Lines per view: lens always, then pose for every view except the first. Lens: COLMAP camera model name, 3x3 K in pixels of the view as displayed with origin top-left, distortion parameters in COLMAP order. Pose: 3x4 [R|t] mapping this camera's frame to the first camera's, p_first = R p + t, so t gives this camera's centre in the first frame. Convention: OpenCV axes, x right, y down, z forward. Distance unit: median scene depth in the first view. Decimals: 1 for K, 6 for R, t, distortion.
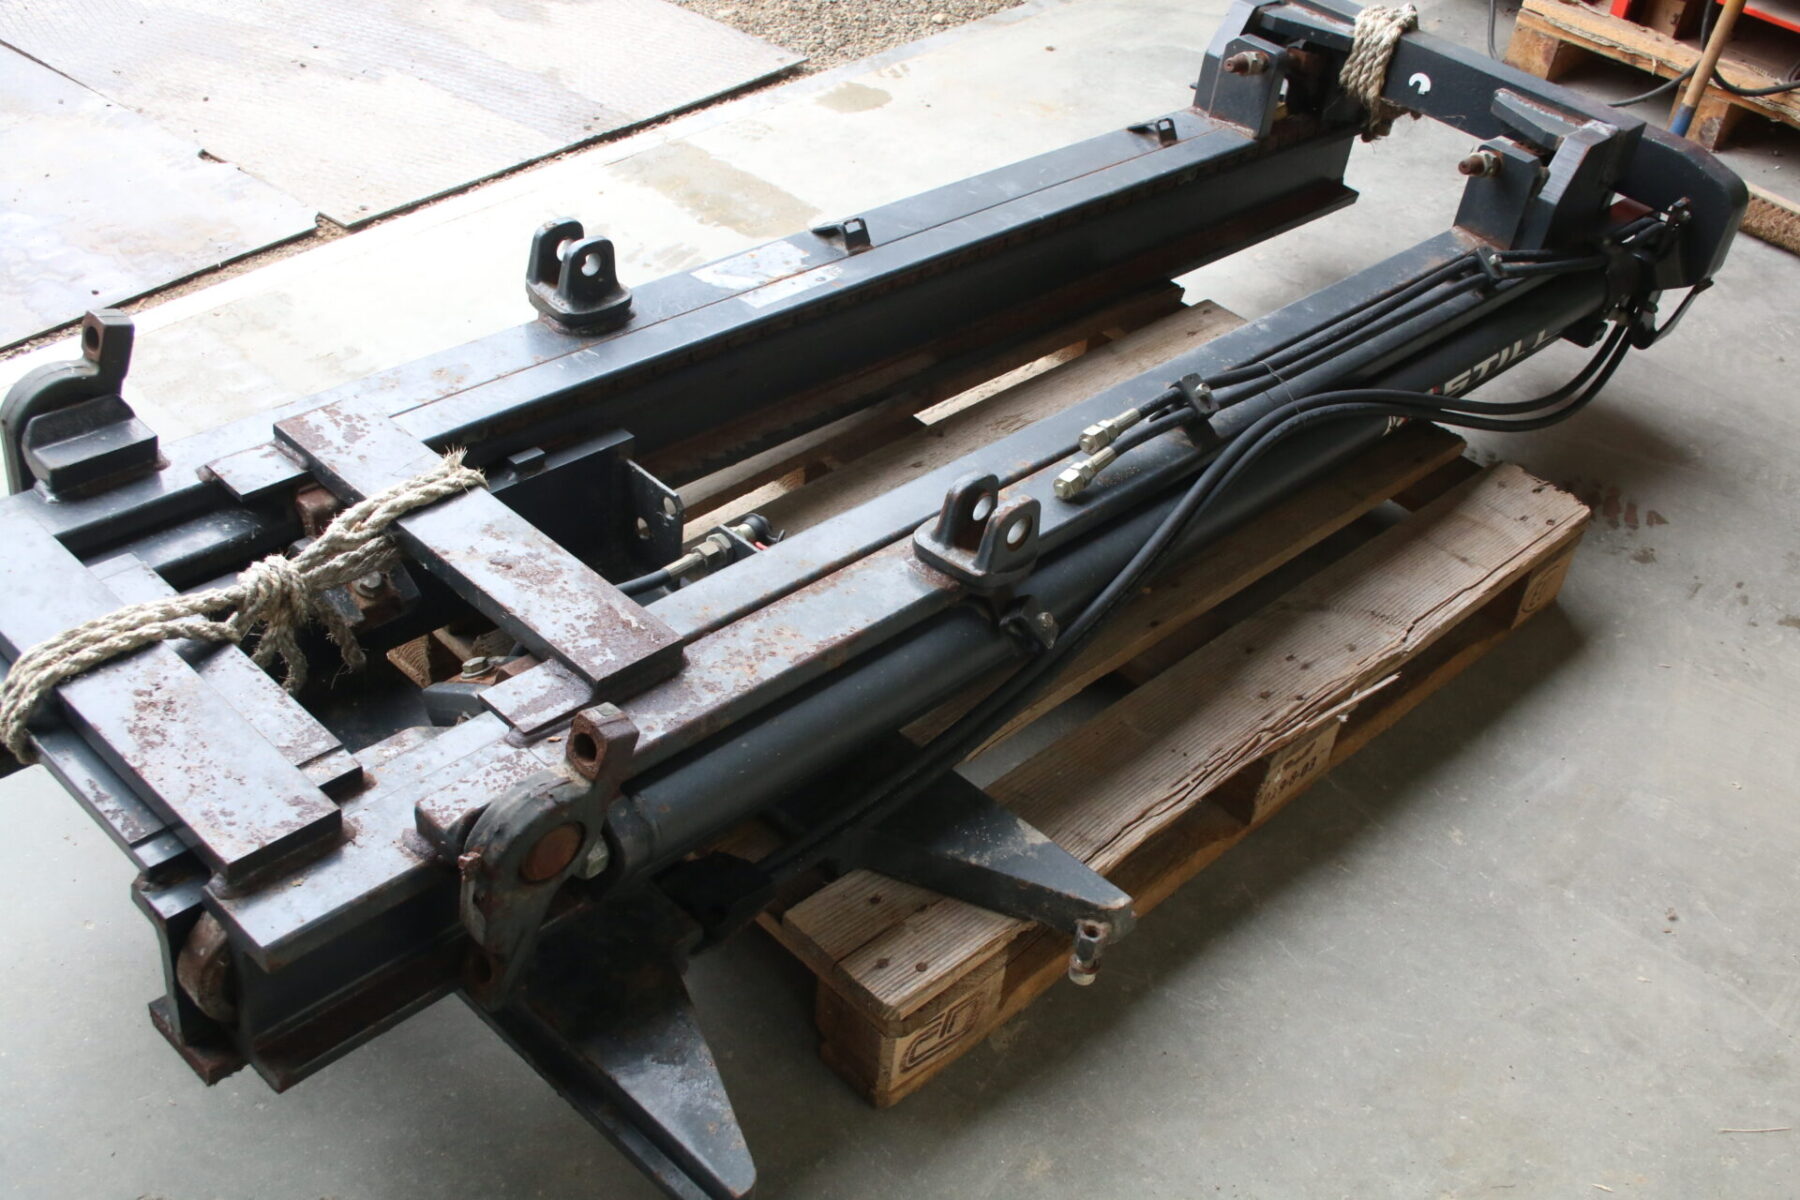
lens RADIAL K [[1947.0, 0, 900.0], [0, 1947.0, 600.0], [0, 0, 1]] dist [-0.062537, 0.025452]
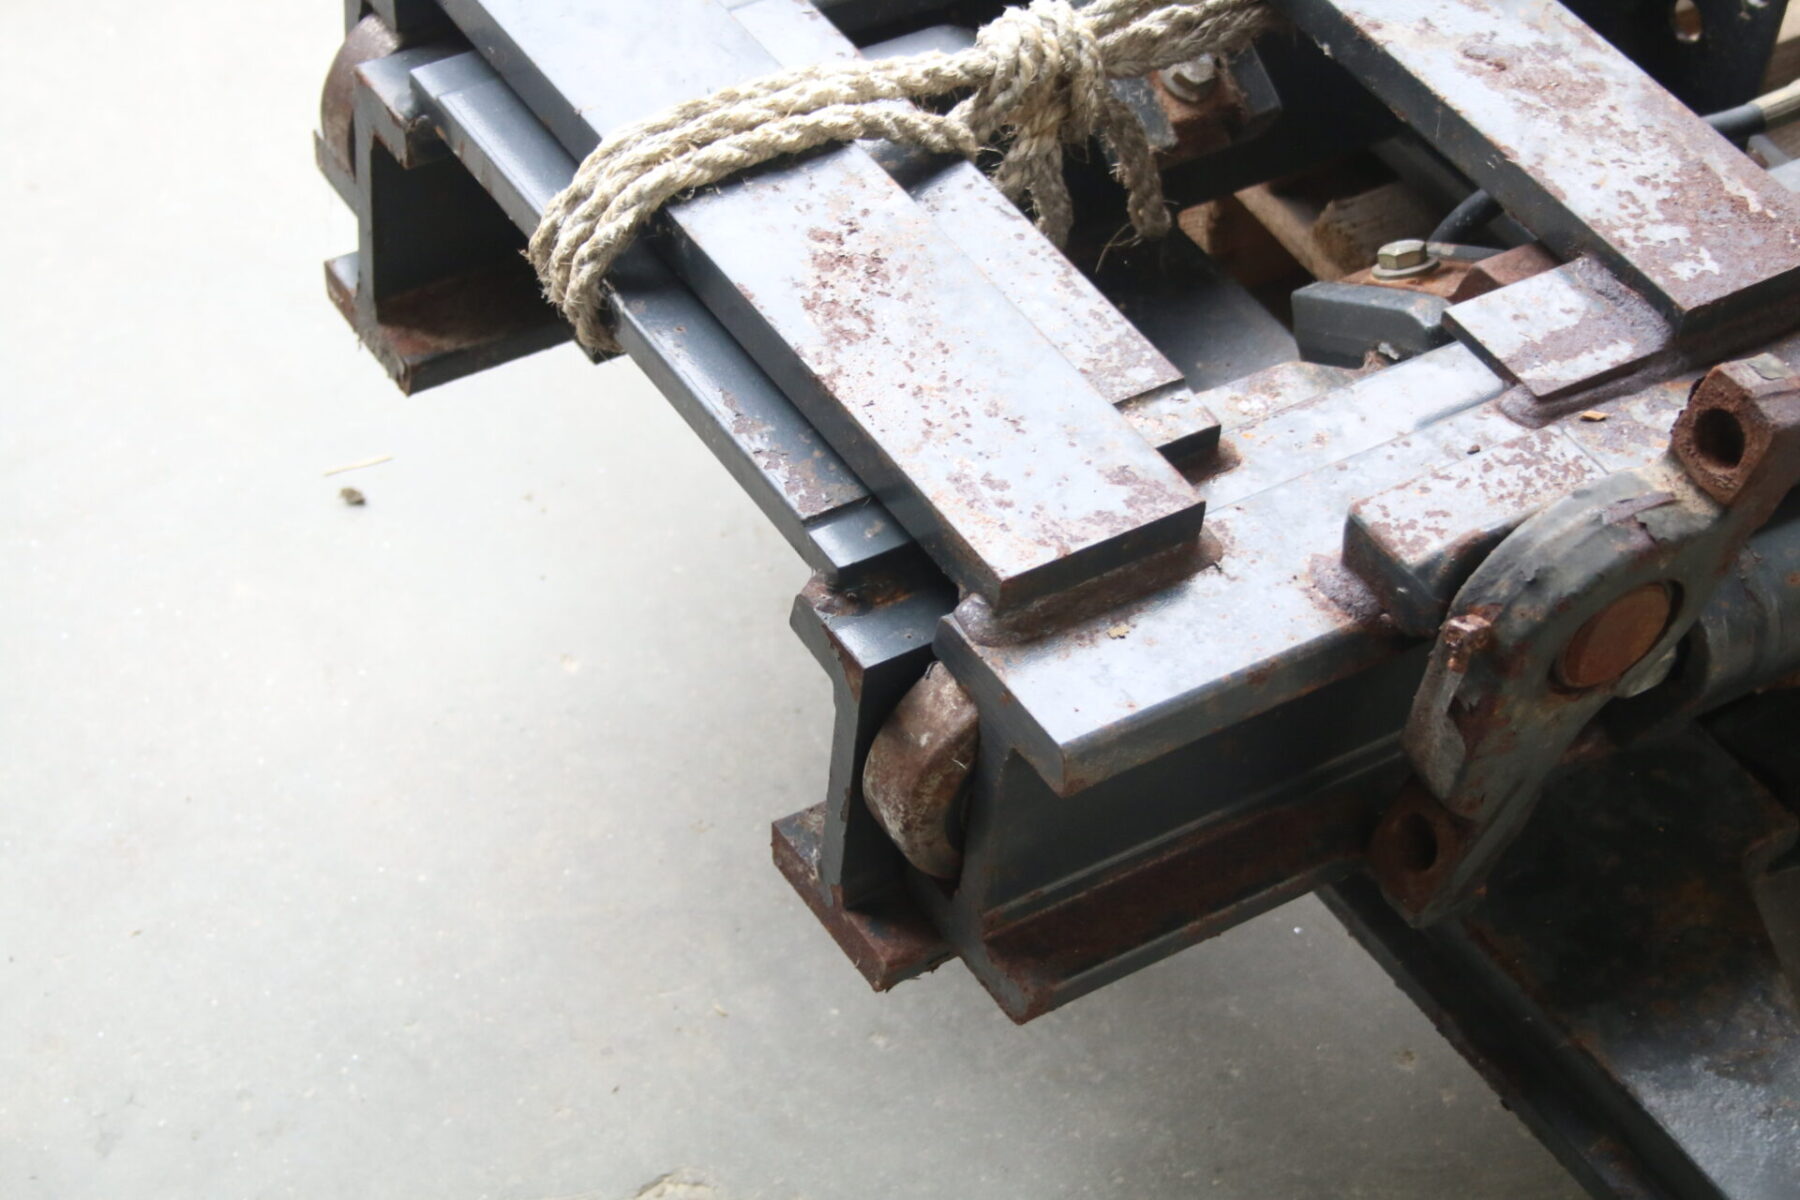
lens RADIAL K [[3763.0, 0, 900.0], [0, 3763.0, 600.0], [0, 0, 1]] dist [0.016484, 0.135942]
pose [[0.968917, 0.127955, -0.211725, -0.142887], [-0.104377, 0.987385, 0.119062, 0.021747], [0.224289, -0.093262, 0.970050, 0.007251]]
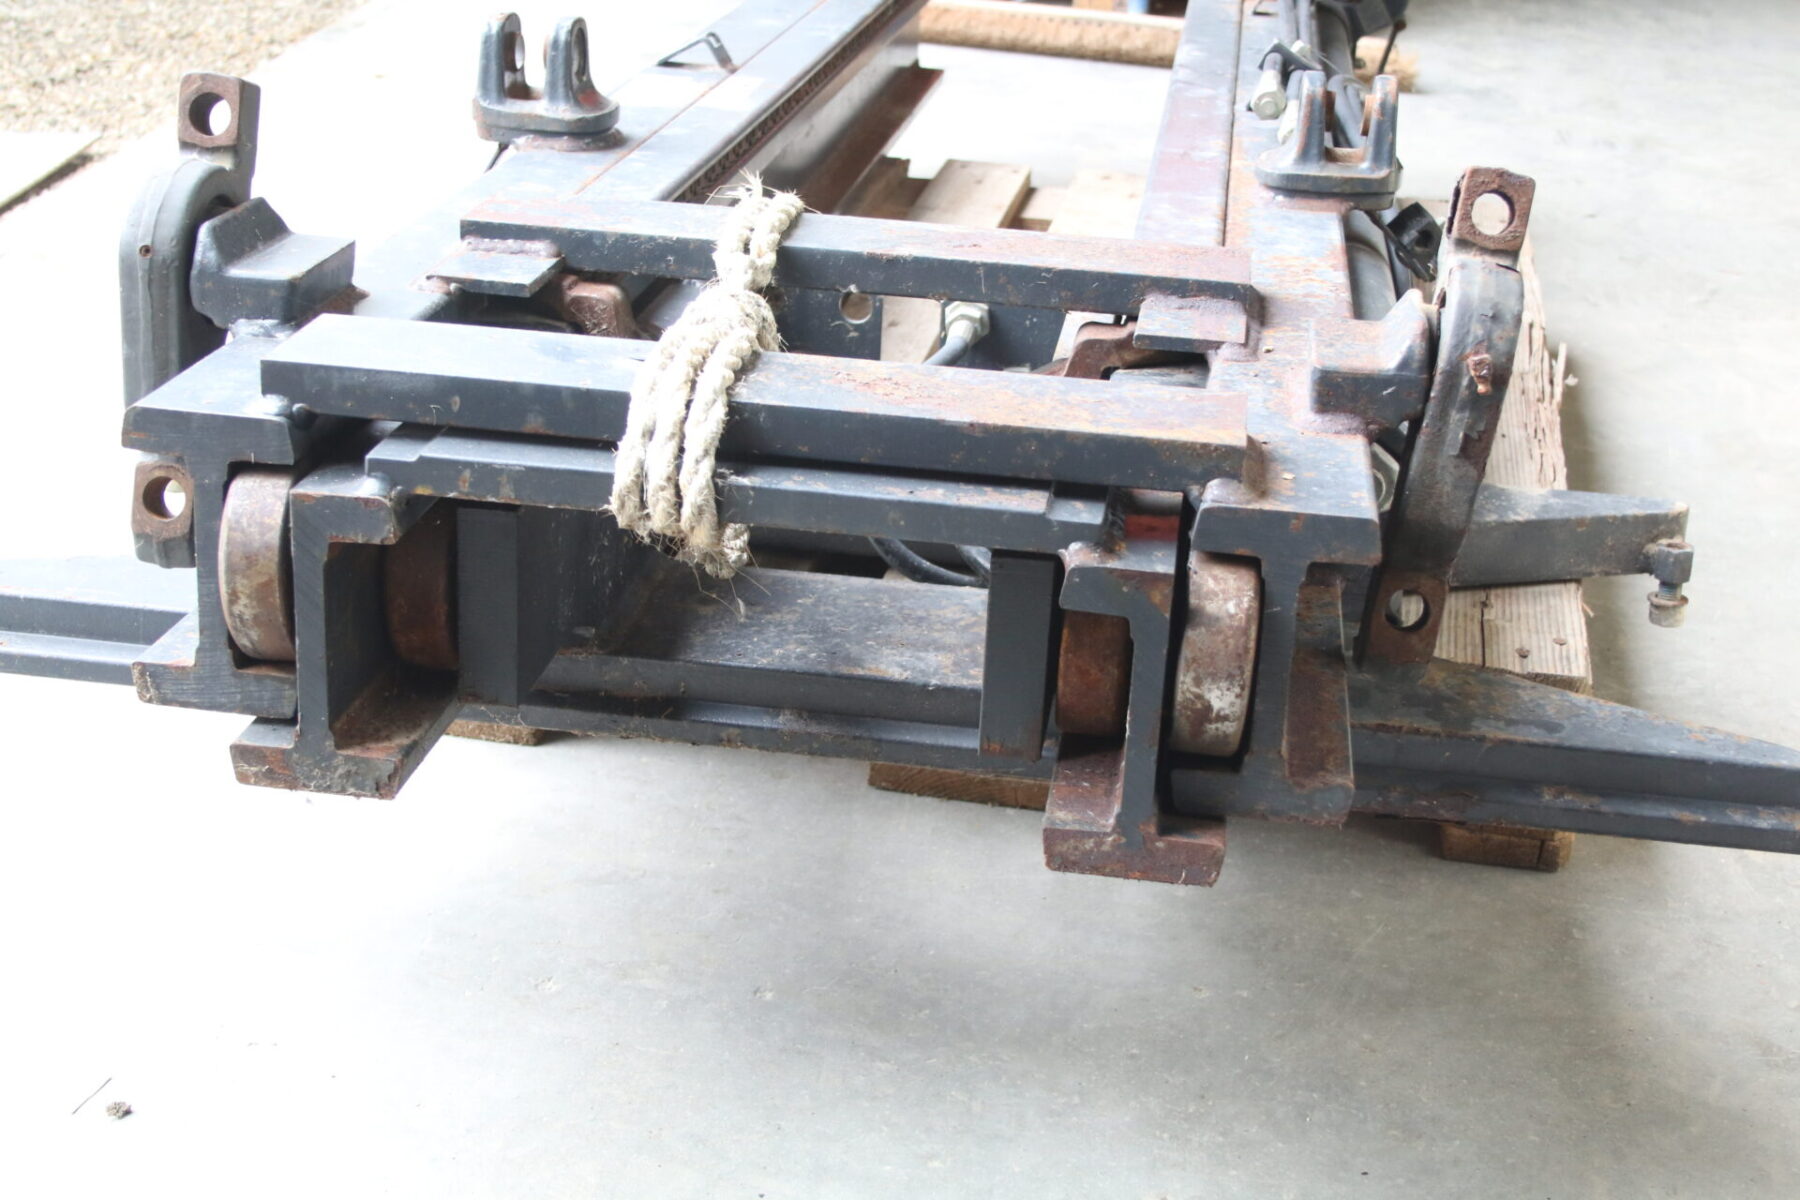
lens RADIAL K [[2658.8, 0, 900.0], [0, 2658.8, 600.0], [0, 0, 1]] dist [-0.008826, -0.001098]
pose [[0.809469, -0.288757, 0.511252, -0.846136], [0.394747, 0.912207, -0.109788, 0.218471], [-0.434666, 0.290685, 0.852389, 0.264292]]
